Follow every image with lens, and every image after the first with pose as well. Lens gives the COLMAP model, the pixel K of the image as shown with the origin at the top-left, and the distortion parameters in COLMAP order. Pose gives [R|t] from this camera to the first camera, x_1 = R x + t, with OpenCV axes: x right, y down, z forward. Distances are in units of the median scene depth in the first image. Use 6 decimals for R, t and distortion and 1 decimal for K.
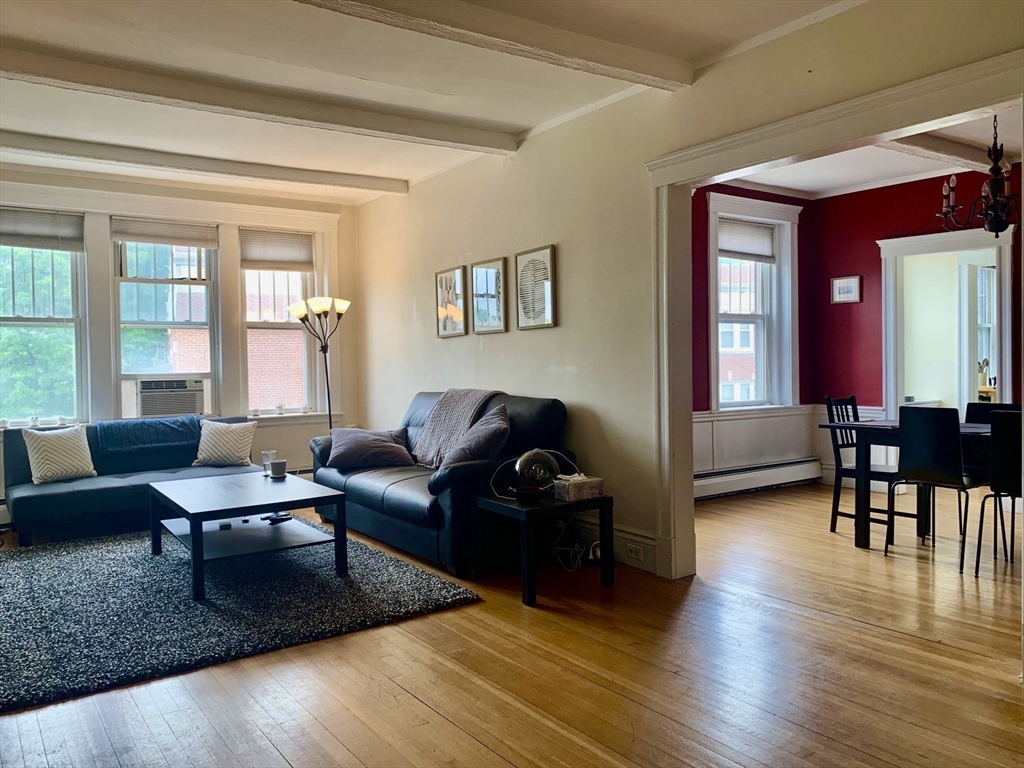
lens RADIAL K [[781.7, 0, 512.5], [0, 781.7, 374.2], [0, 0, 1]] dist [0.002373, 0.000196]
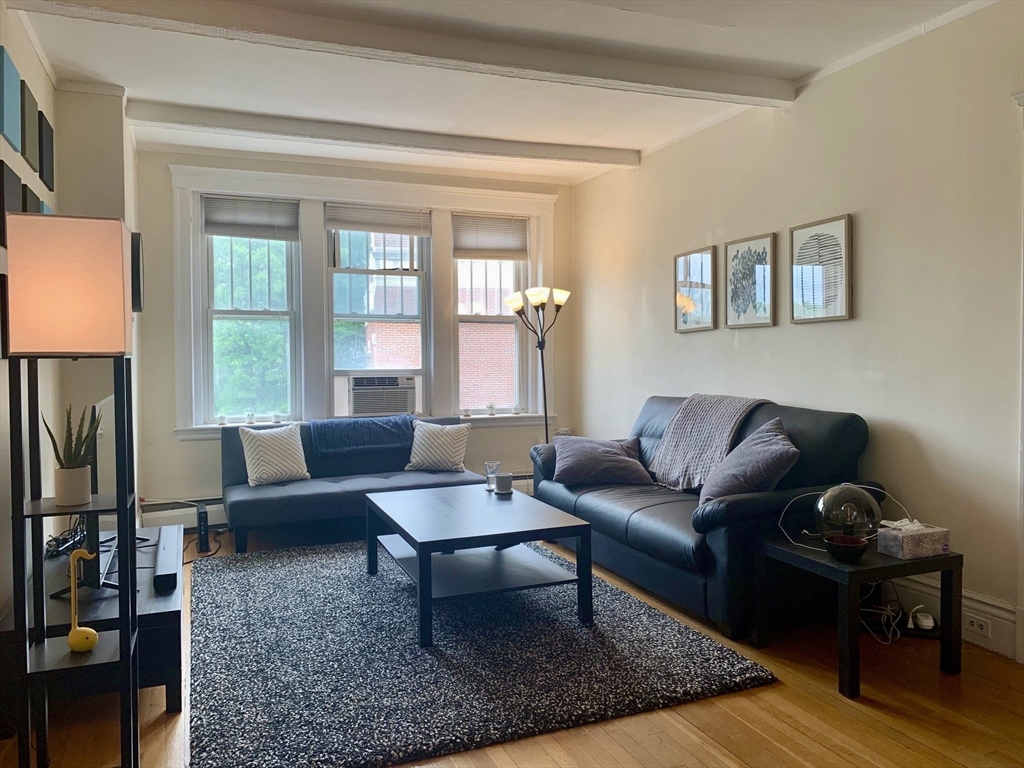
lens RADIAL K [[785.8, 0, 513.5], [0, 785.8, 380.1], [0, 0, 1]] dist [0.106211, -0.239578]
pose [[0.974209, 0.017487, -0.224970, -0.086777], [-0.013789, 0.999743, 0.018002, -0.010016], [0.225227, -0.014435, 0.974199, 0.137782]]
